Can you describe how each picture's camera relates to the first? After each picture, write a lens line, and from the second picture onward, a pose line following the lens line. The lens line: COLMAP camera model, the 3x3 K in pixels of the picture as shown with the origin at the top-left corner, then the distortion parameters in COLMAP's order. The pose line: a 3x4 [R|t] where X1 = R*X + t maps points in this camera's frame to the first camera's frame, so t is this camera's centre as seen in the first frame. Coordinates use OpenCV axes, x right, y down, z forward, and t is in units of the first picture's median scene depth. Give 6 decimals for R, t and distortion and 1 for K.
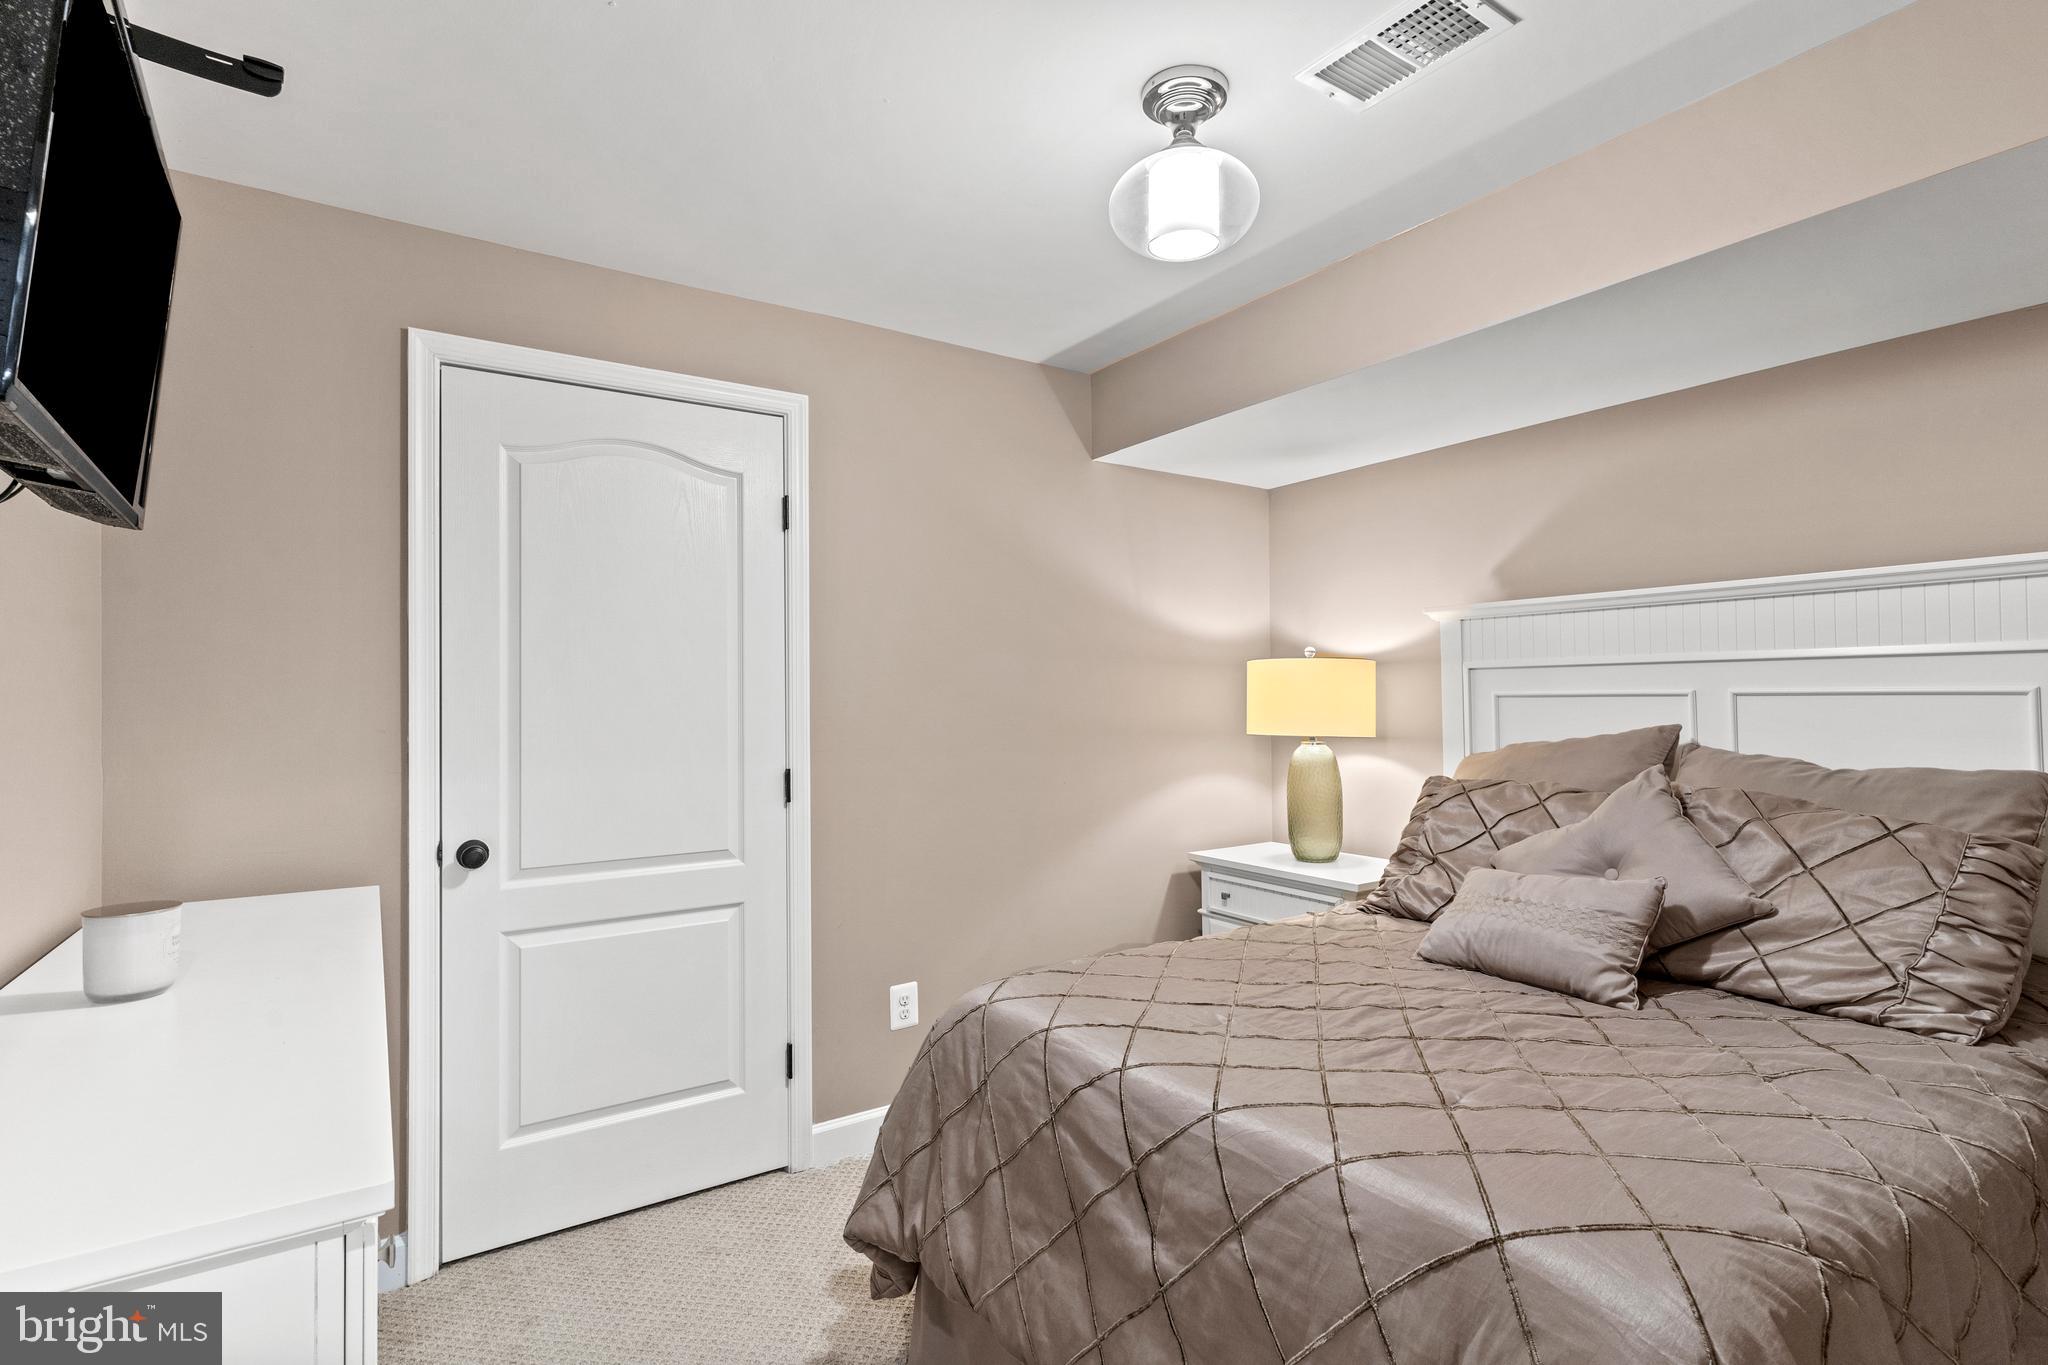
lens RADIAL K [[999.1, 0, 1024.9], [0, 999.1, 683.6], [0, 0, 1]] dist [0.014035, -0.002849]
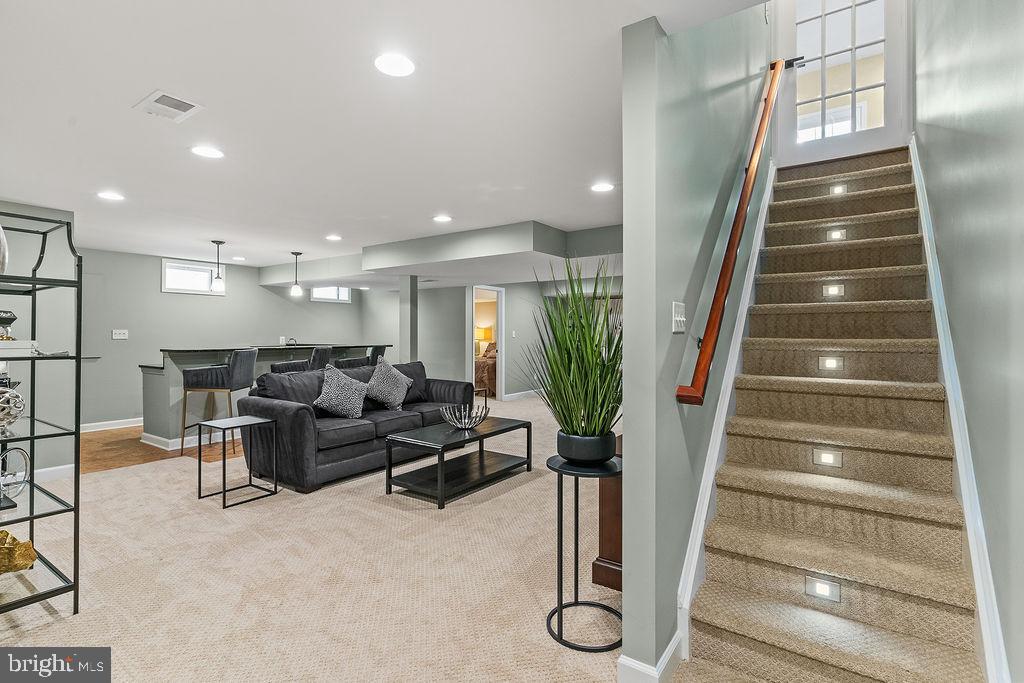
lens RADIAL K [[499.6, 0, 511.9], [0, 499.6, 335.9], [0, 0, 1]] dist [0.014035, -0.002849]
pose [[0.938964, 0.002693, 0.344006, -0.772997], [-0.003283, 0.999994, 0.001134, 0.024481], [-0.344000, -0.002195, 0.938967, -2.687959]]
